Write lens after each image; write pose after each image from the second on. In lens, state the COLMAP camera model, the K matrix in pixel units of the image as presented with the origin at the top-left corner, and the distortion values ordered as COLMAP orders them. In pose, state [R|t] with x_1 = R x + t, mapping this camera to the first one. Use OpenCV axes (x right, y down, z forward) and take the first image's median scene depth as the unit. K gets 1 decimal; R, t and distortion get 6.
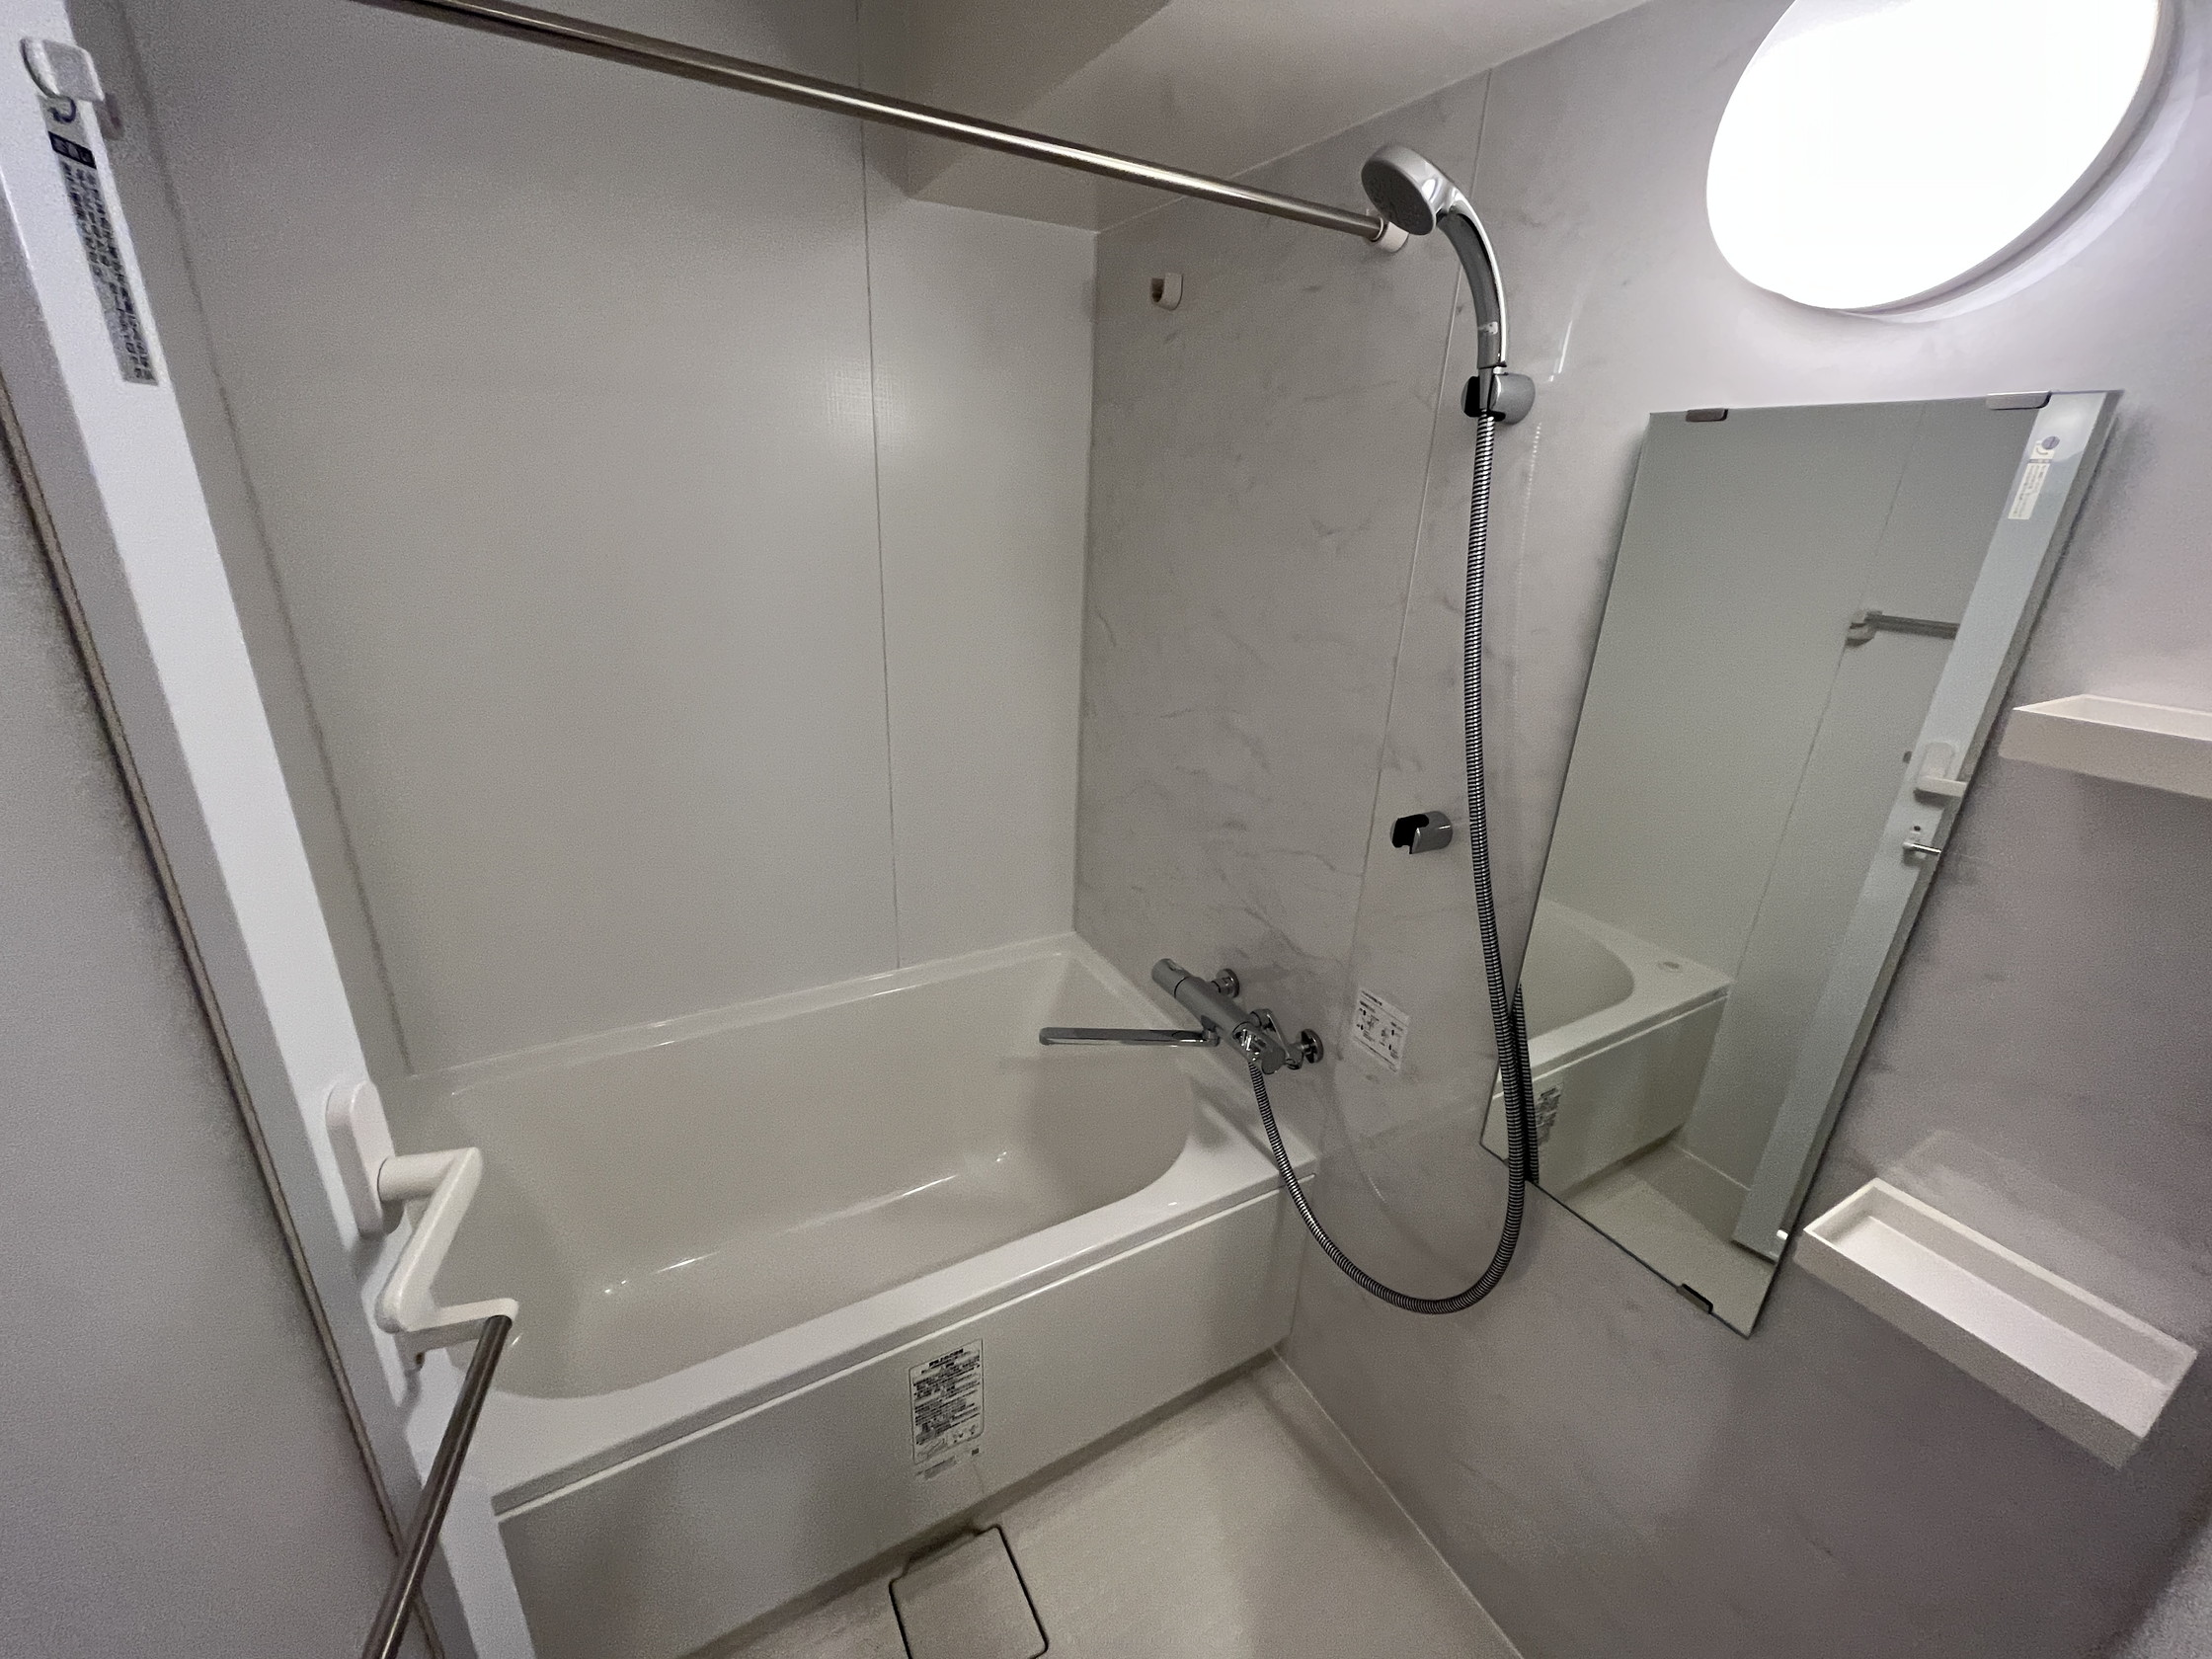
lens RADIAL K [[900.0, 0, 1110.8], [0, 900.0, 820.7], [0, 0, 1]] dist [-0.003872, 0.001614]
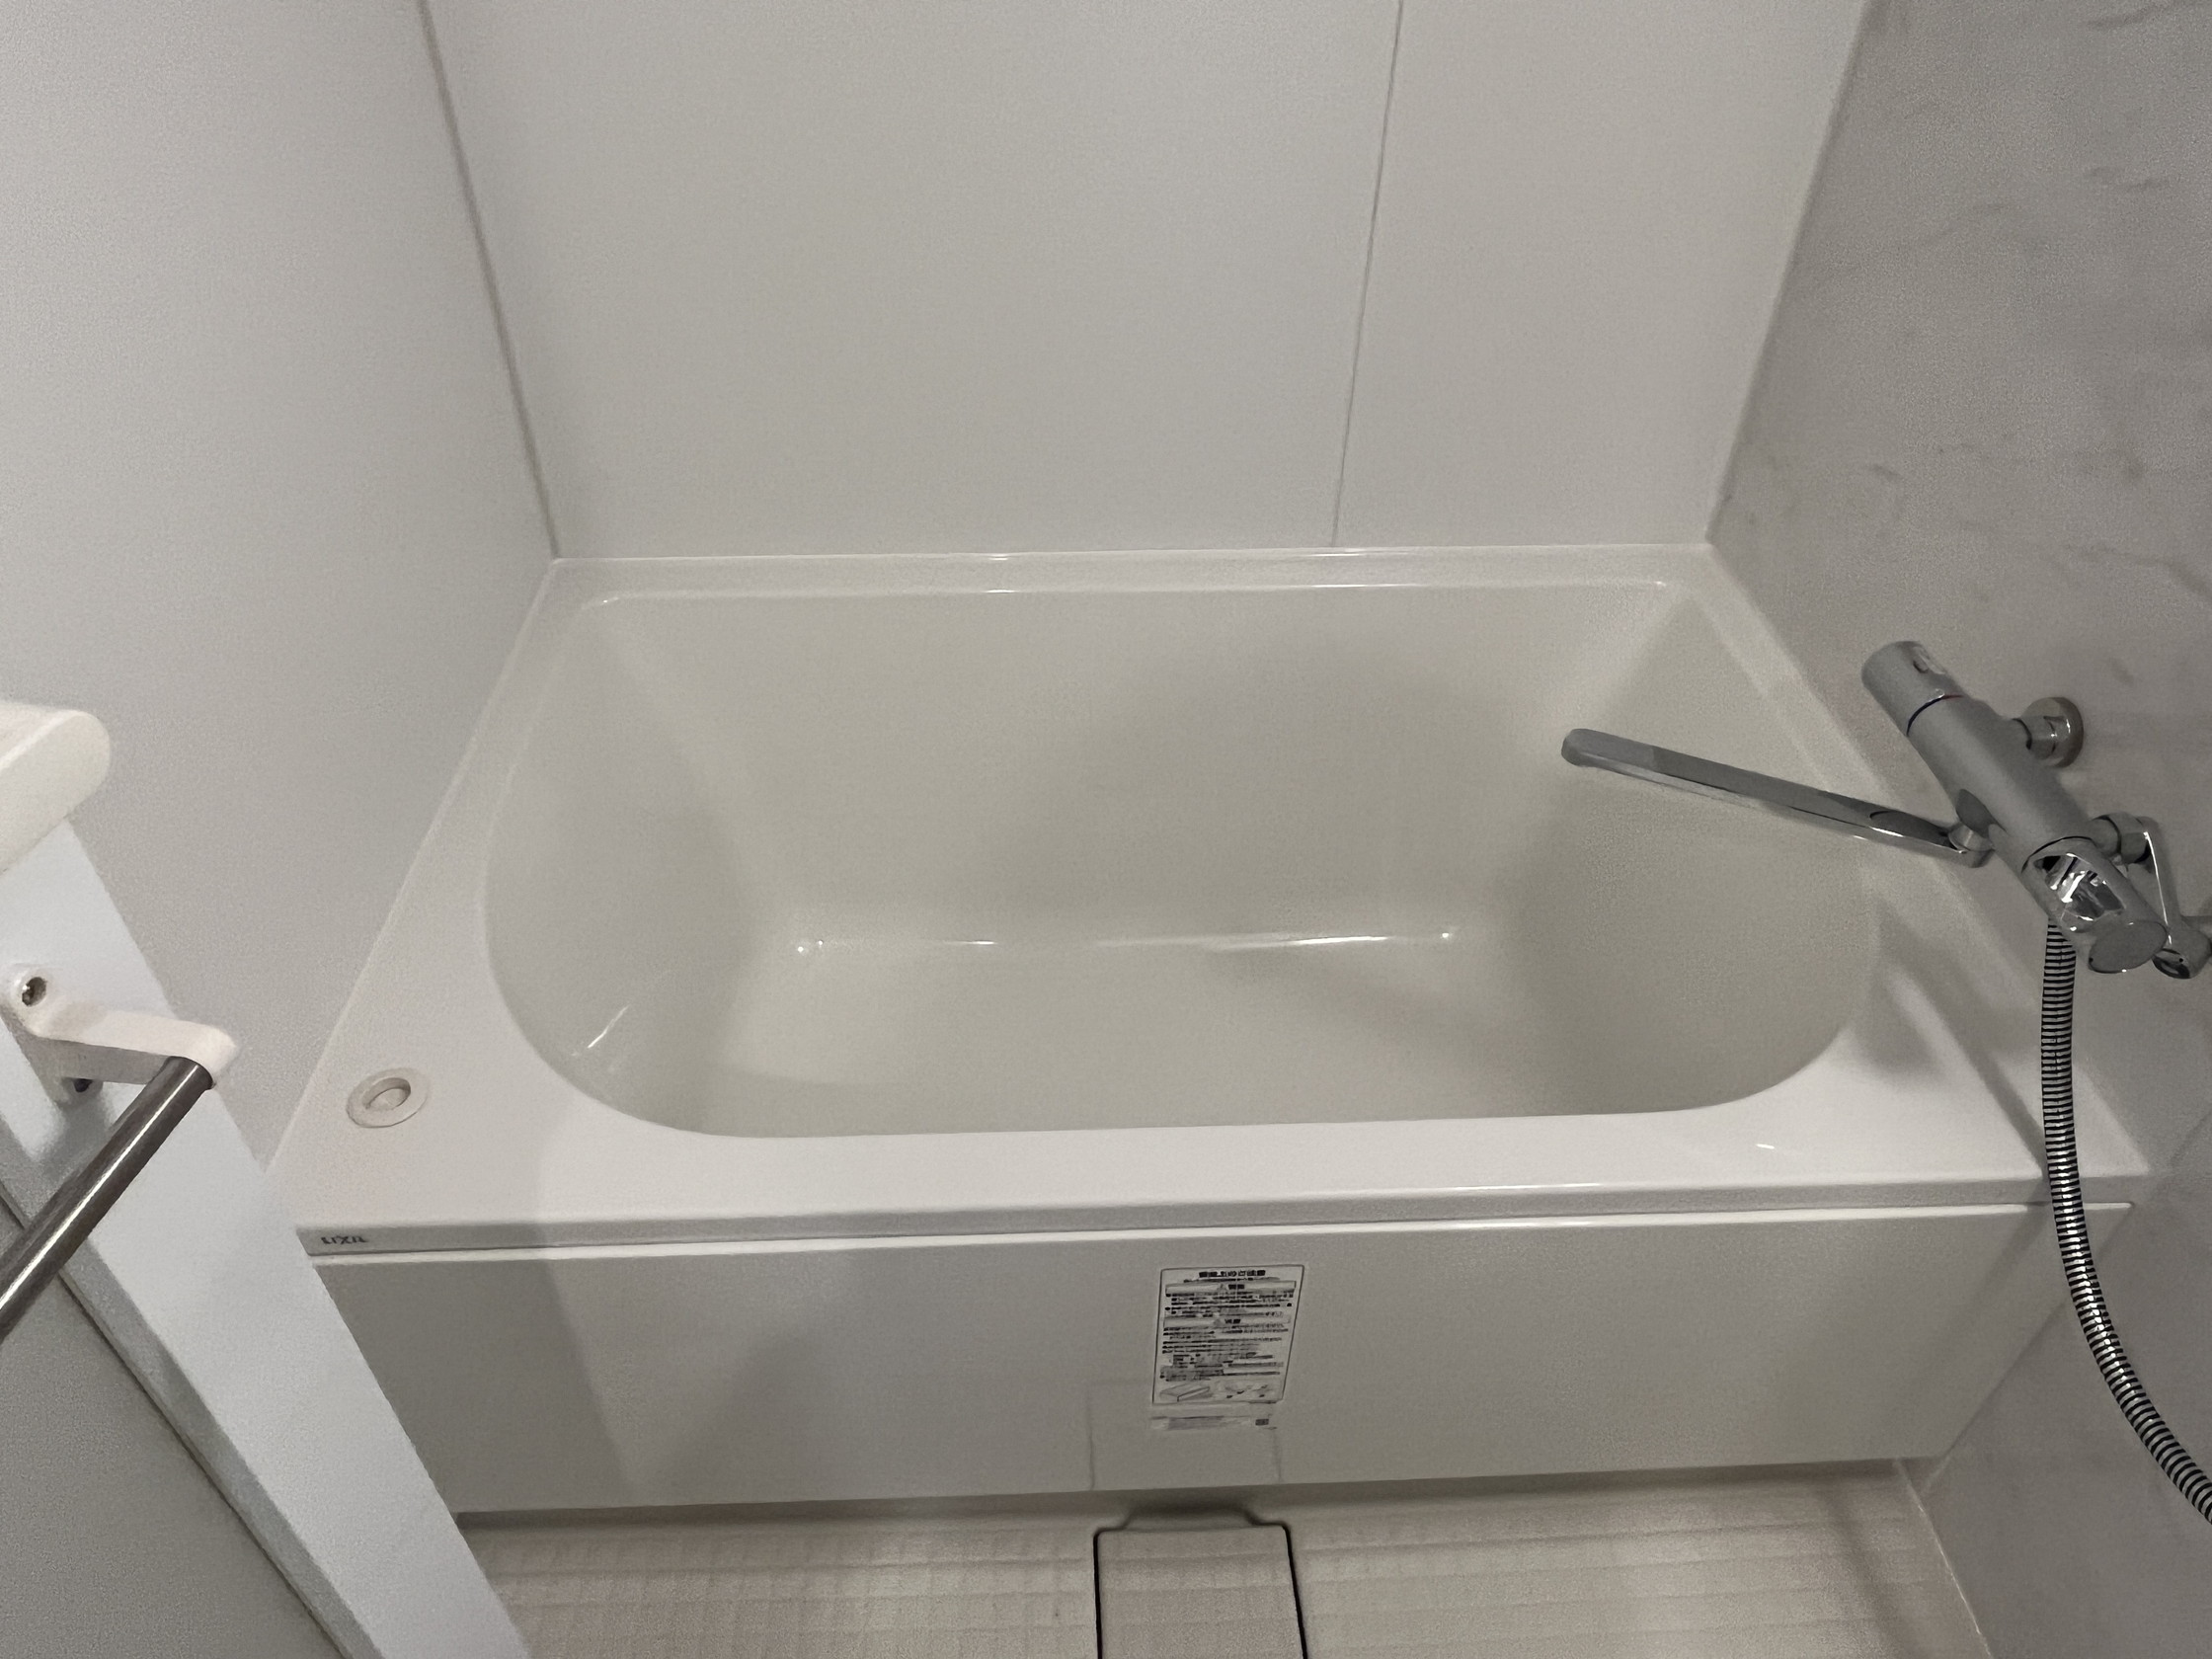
lens RADIAL K [[1483.2, 0, 1092.6], [0, 1483.2, 805.7], [0, 0, 1]] dist [0.002012, -0.004589]
pose [[0.888443, 0.262052, -0.376825, 0.002181], [-0.128806, 0.930352, 0.343299, 0.036337], [0.440542, -0.256465, 0.860319, 0.218007]]
